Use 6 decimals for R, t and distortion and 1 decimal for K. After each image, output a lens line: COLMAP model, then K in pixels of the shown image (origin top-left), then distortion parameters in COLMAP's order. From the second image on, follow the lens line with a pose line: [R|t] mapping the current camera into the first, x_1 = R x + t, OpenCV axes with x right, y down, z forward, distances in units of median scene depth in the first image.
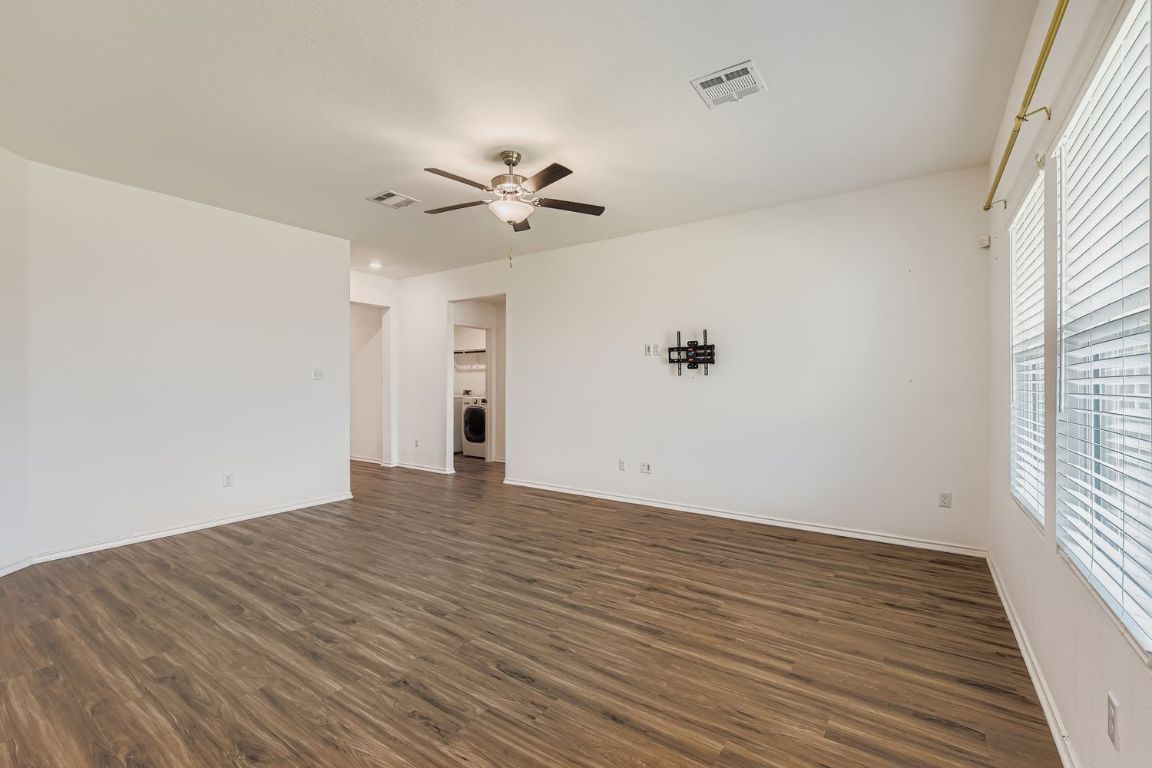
lens RADIAL K [[498.5, 0, 576.0], [0, 498.5, 384.0], [0, 0, 1]] dist [0.000568, 0.000031]
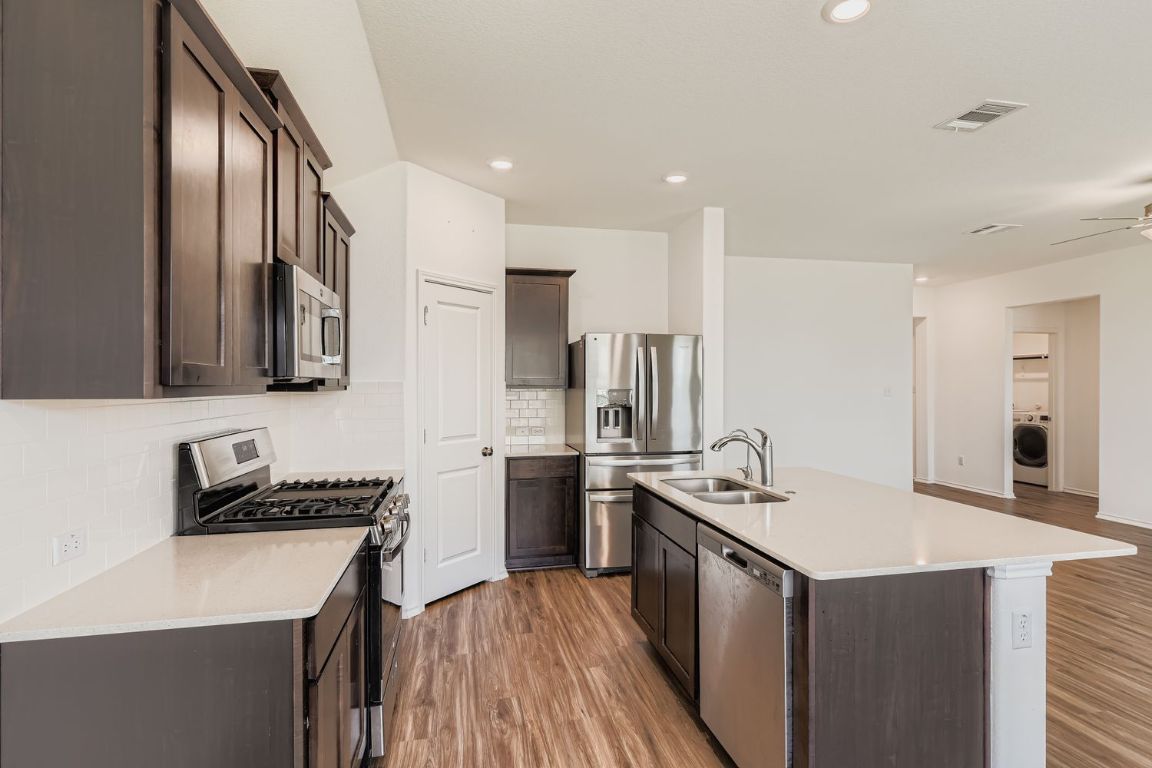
lens RADIAL K [[578.3, 0, 597.5], [0, 578.3, 384.2], [0, 0, 1]] dist [0.005282, 0.000592]
pose [[0.731021, -0.000063, -0.682355, -0.071927], [-0.003237, 0.999988, -0.003560, -0.018498], [0.682348, 0.004811, 0.731012, -0.247110]]
